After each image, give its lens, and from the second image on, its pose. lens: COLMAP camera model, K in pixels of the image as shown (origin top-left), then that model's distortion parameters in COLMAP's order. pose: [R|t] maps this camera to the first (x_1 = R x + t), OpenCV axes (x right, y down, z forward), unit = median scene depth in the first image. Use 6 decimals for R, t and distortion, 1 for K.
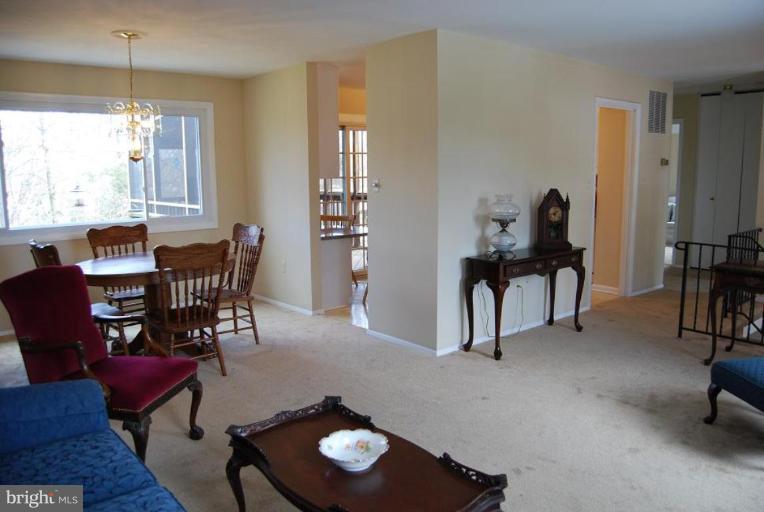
lens RADIAL K [[602.6, 0, 382.0], [0, 602.6, 256.0], [0, 0, 1]] dist [-0.087649, 0.005633]
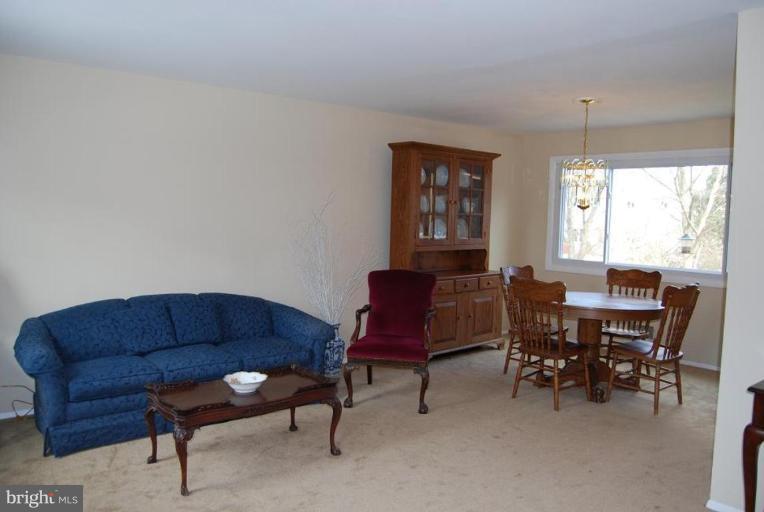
lens RADIAL K [[602.6, 0, 382.0], [0, 602.6, 256.0], [0, 0, 1]] dist [-0.087649, 0.005633]
pose [[0.048981, 0.080383, -0.995560, 0.615336], [-0.172192, 0.982512, 0.070858, -0.073475], [0.983845, 0.167957, 0.061966, 0.477232]]
